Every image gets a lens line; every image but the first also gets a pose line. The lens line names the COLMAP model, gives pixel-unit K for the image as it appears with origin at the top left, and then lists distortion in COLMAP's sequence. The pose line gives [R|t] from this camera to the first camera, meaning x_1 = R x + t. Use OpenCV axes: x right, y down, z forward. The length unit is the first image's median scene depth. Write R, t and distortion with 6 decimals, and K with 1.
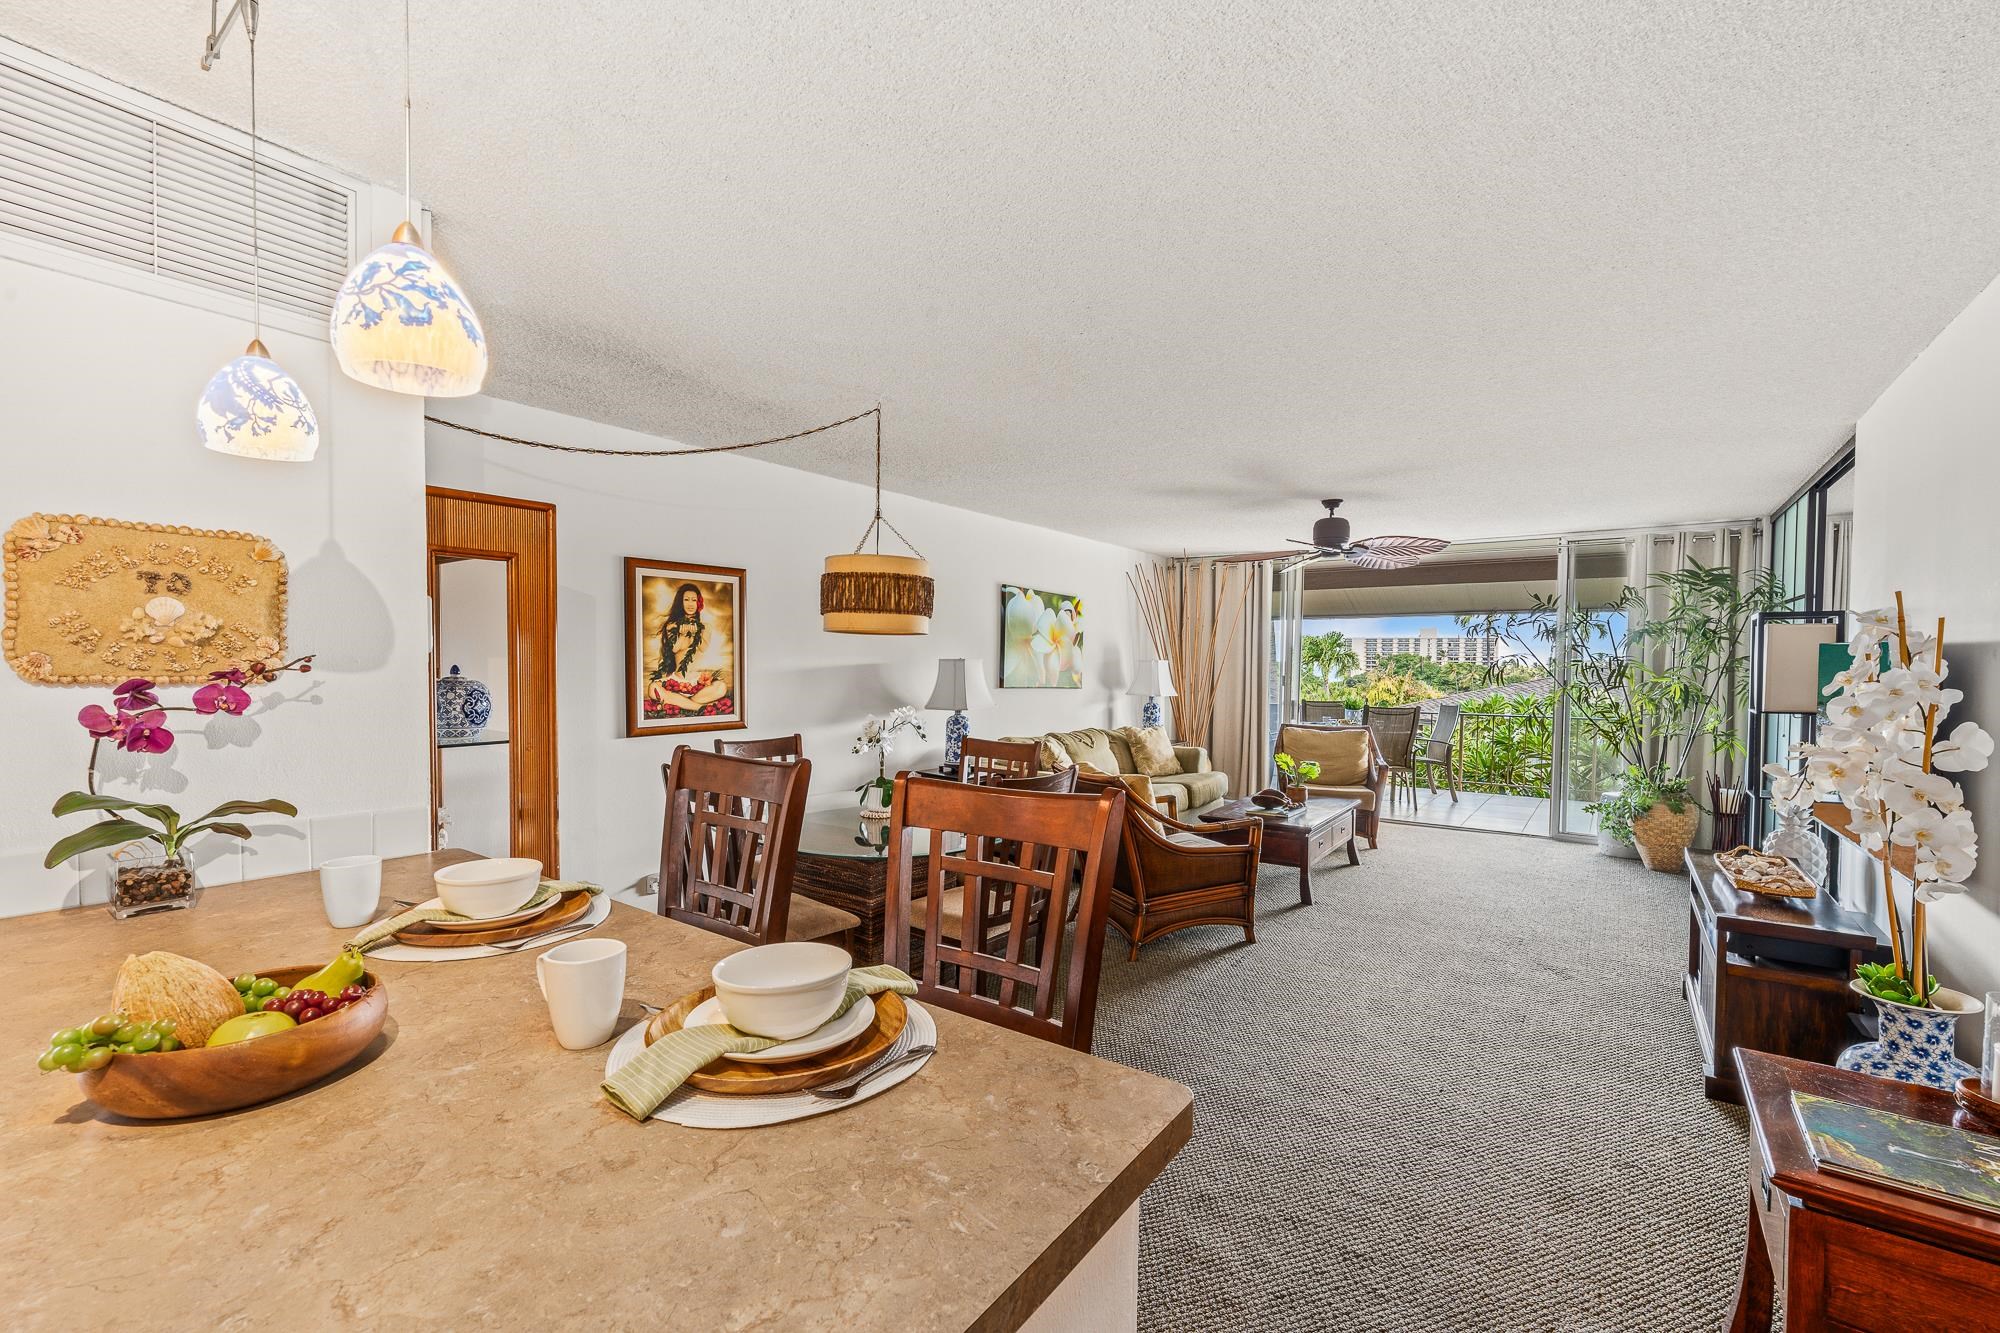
lens RADIAL K [[838.3, 0, 1011.7], [0, 838.3, 690.5], [0, 0, 1]] dist [0.000755, 0.001301]
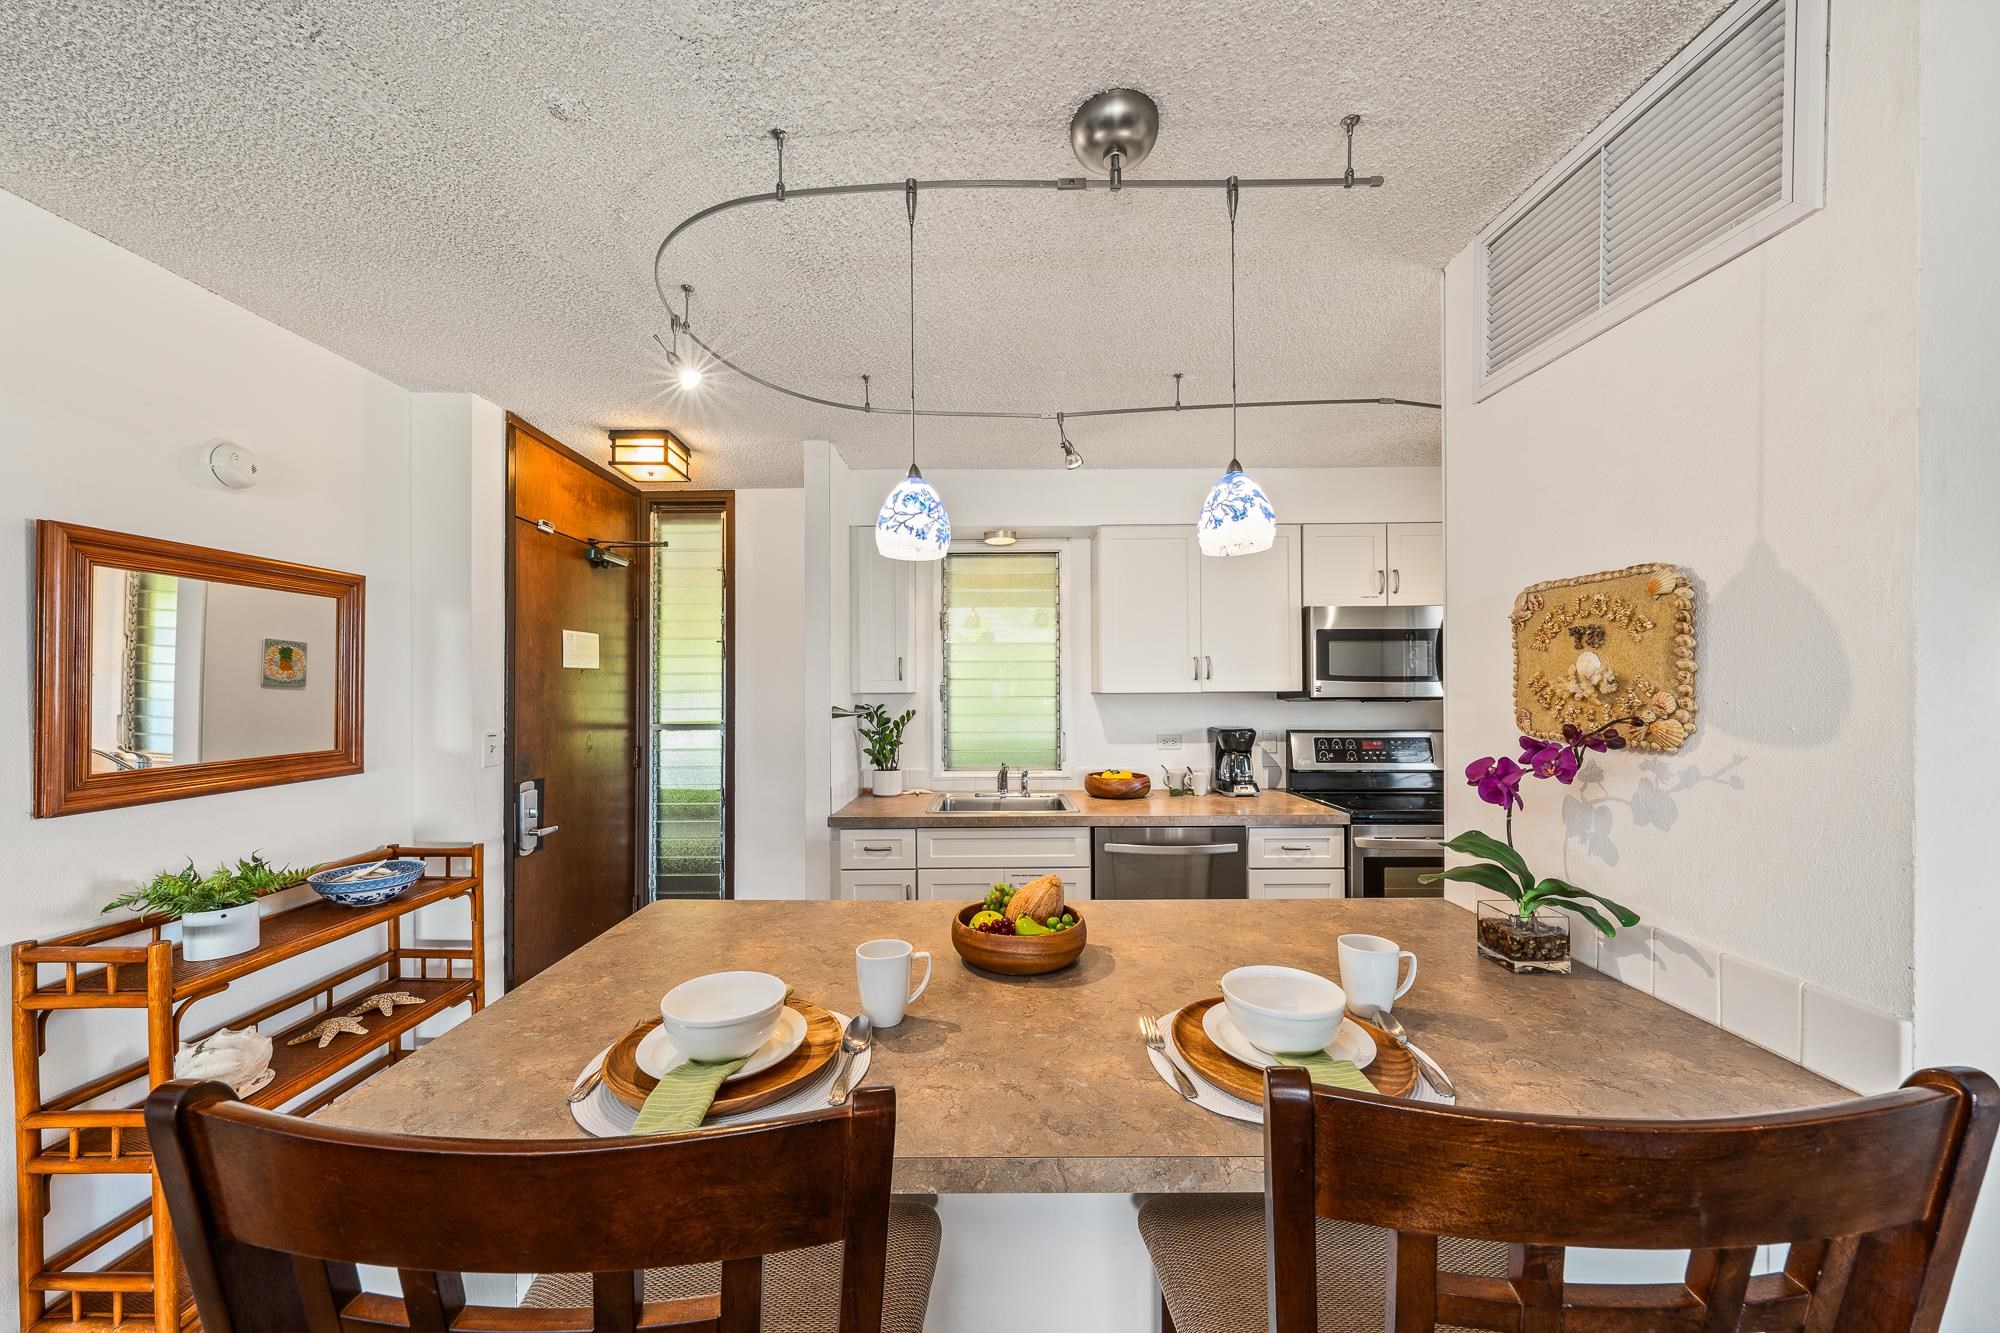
lens RADIAL K [[779.8, 0, 968.7], [0, 779.8, 700.7], [0, 0, 1]] dist [0.013315, -0.000234]
pose [[-0.816802, 0.001908, -0.576915, 0.021838], [-0.021972, 0.999166, 0.034413, -0.027056], [0.576500, 0.040784, -0.816079, 0.495318]]
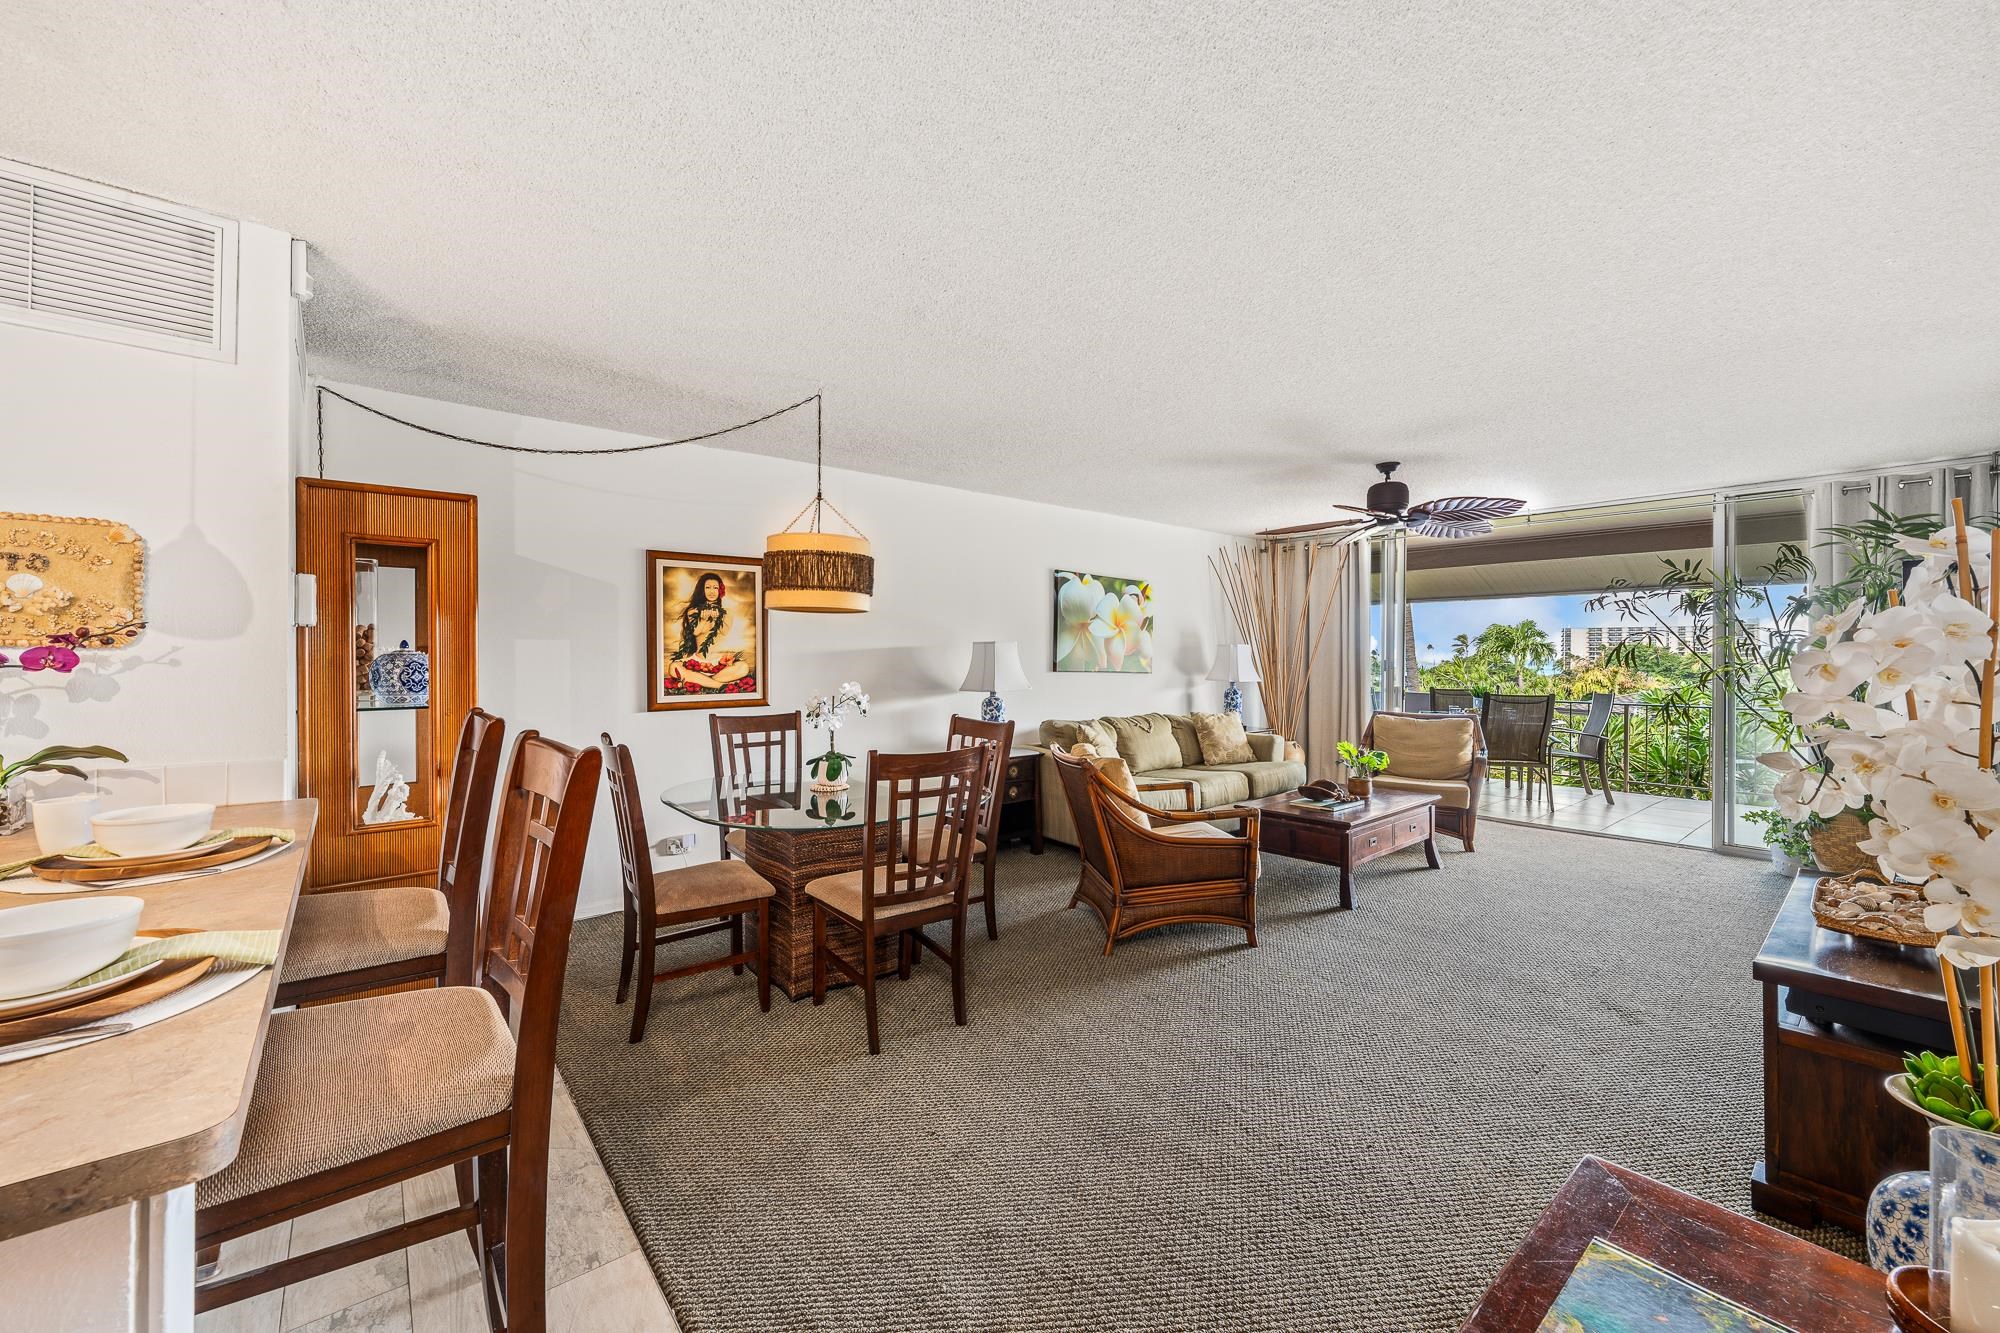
lens RADIAL K [[780.0, 0, 997.4], [0, 780.0, 656.7], [0, 0, 1]] dist [-0.001990, 0.000183]
pose [[0.969053, -0.006327, -0.246771, 0.228598], [-0.001926, 0.999447, -0.033191, 0.015496], [0.246845, 0.032639, 0.968505, 0.102339]]
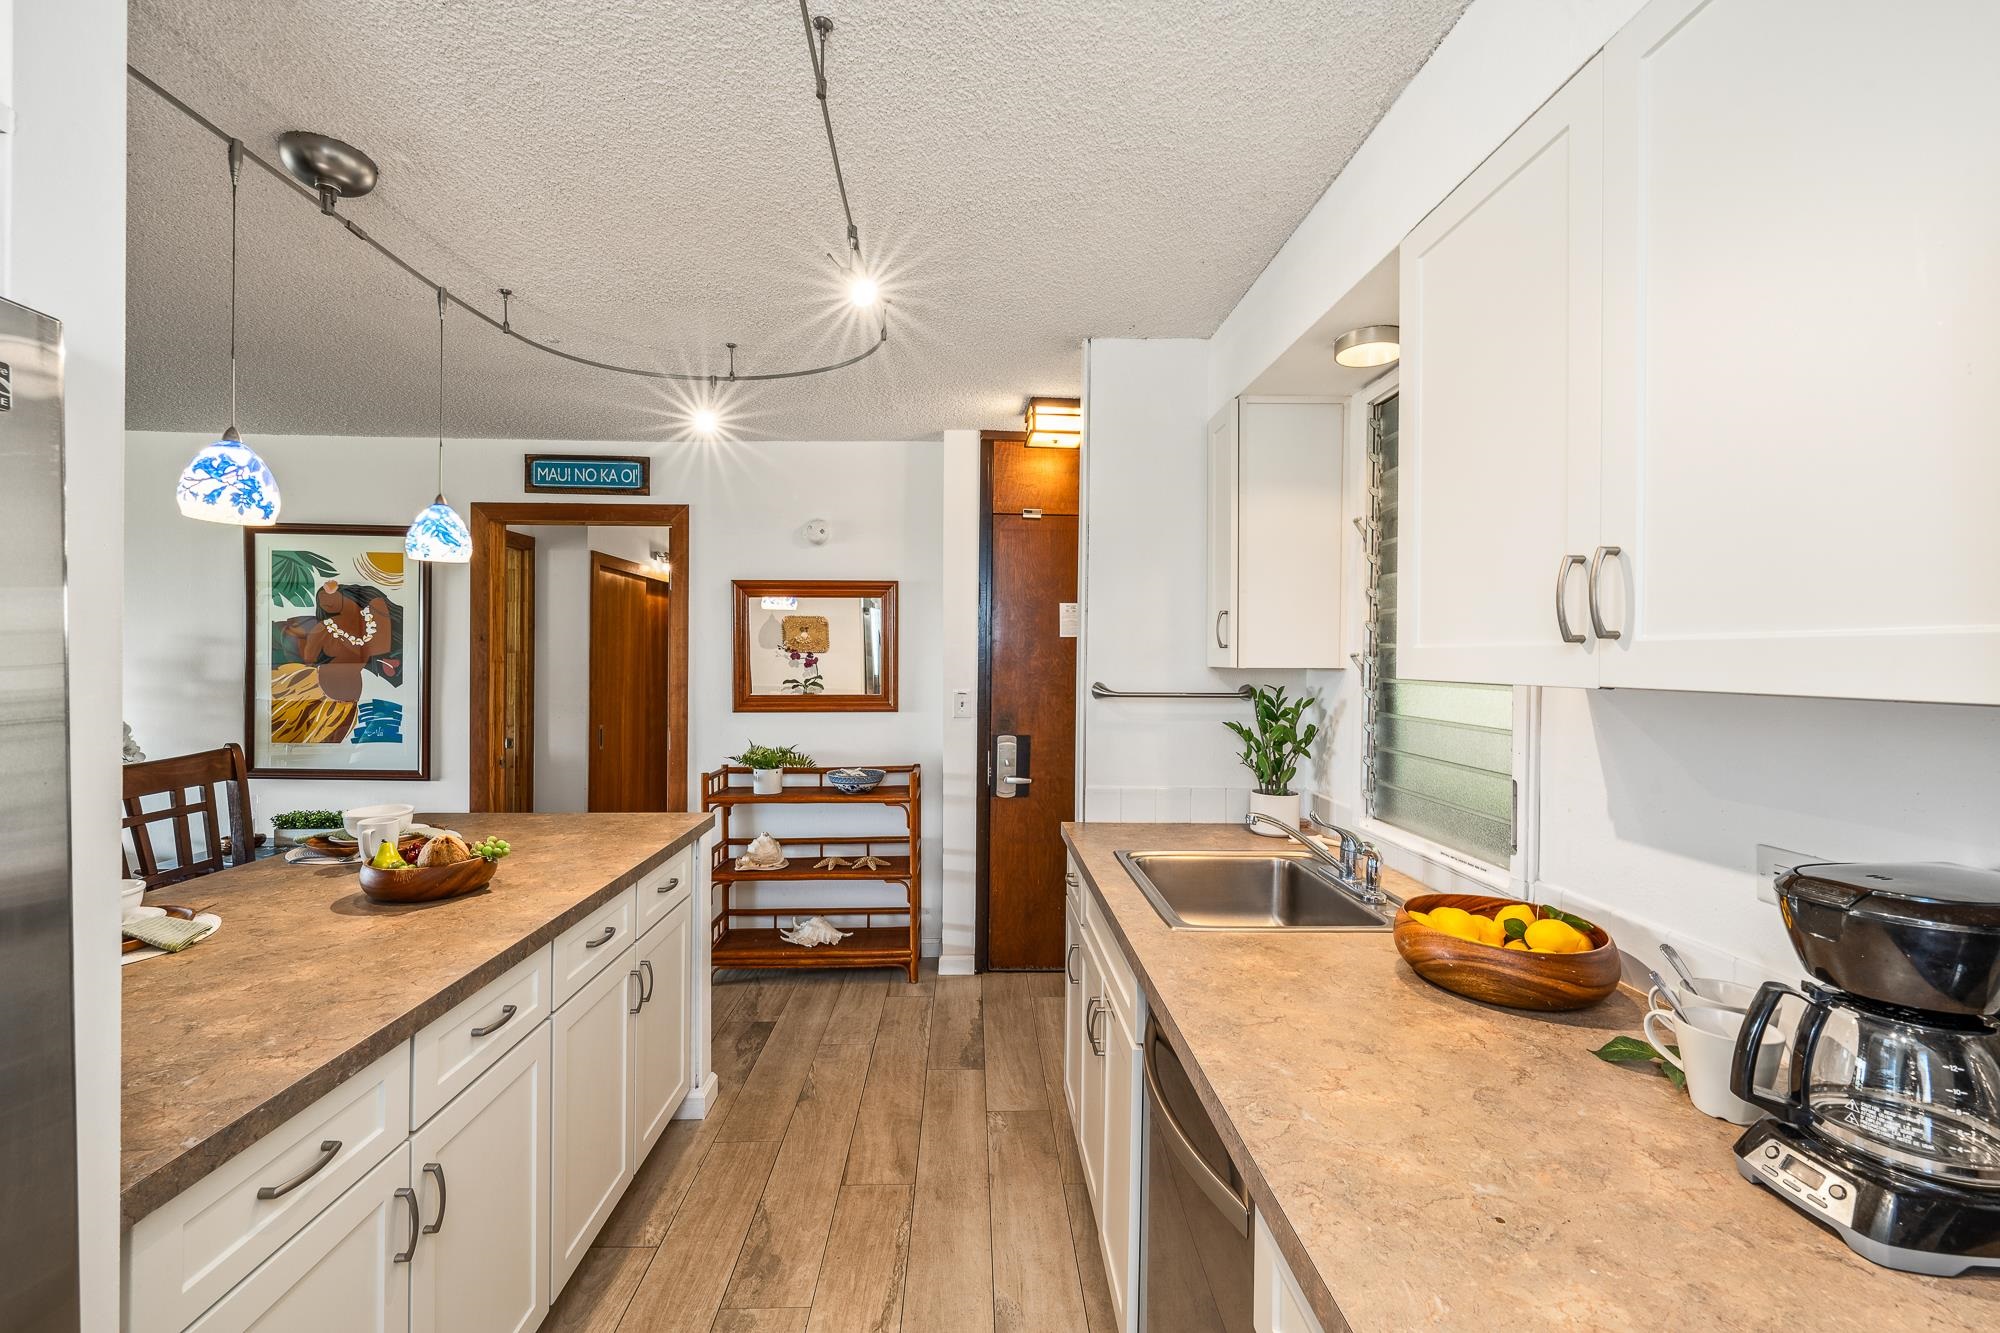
lens RADIAL K [[838.3, 0, 989.5], [0, 838.3, 658.7], [0, 0, 1]] dist [0.000755, 0.001301]
pose [[-0.595331, -0.019713, 0.803239, -0.731908], [0.012791, 0.999340, 0.034006, -0.032875], [-0.803379, 0.030519, -0.594686, 0.245045]]
